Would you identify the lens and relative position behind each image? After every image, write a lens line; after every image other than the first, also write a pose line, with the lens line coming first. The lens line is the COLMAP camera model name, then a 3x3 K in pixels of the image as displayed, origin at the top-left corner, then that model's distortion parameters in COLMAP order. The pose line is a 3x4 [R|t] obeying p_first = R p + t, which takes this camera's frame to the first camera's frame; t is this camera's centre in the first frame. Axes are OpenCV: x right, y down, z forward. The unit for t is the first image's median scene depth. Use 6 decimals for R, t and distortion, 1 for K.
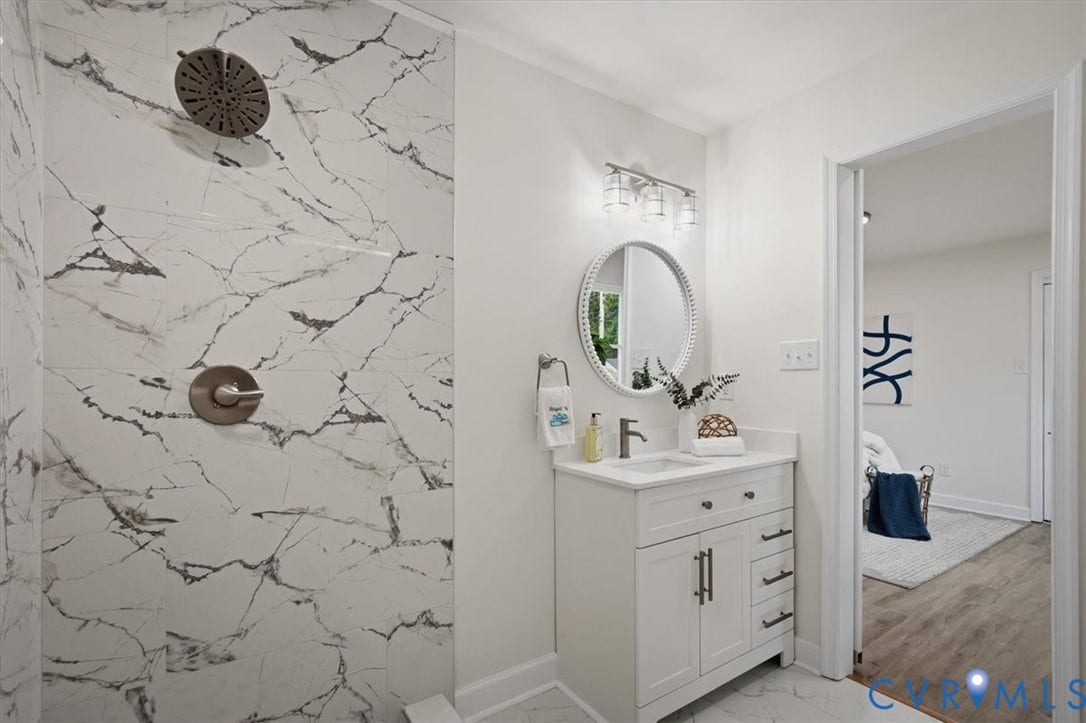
lens RADIAL K [[503.0, 0, 543.5], [0, 503.0, 379.6], [0, 0, 1]] dist [0.000438, -0.000082]
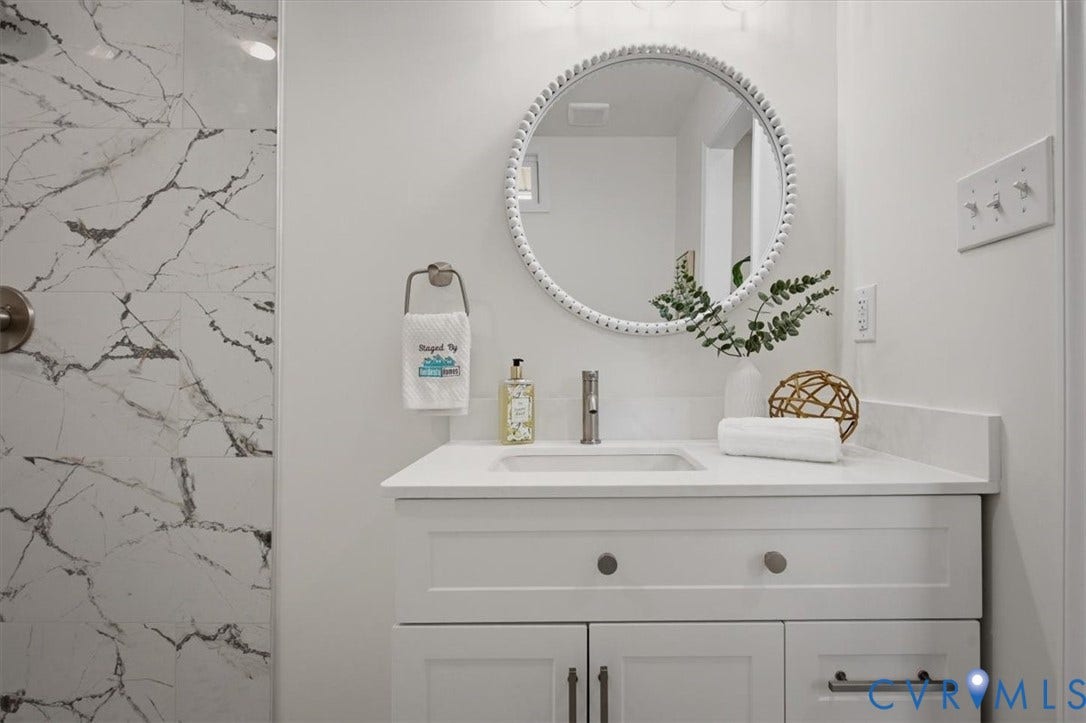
lens RADIAL K [[508.3, 0, 573.4], [0, 508.3, 360.3], [0, 0, 1]] dist [-0.002310, 0.000938]
pose [[0.828253, -0.003874, -0.560341, 0.603893], [-0.001312, 0.999960, -0.008853, 0.092438], [0.560353, 0.008068, 0.828215, 0.700246]]
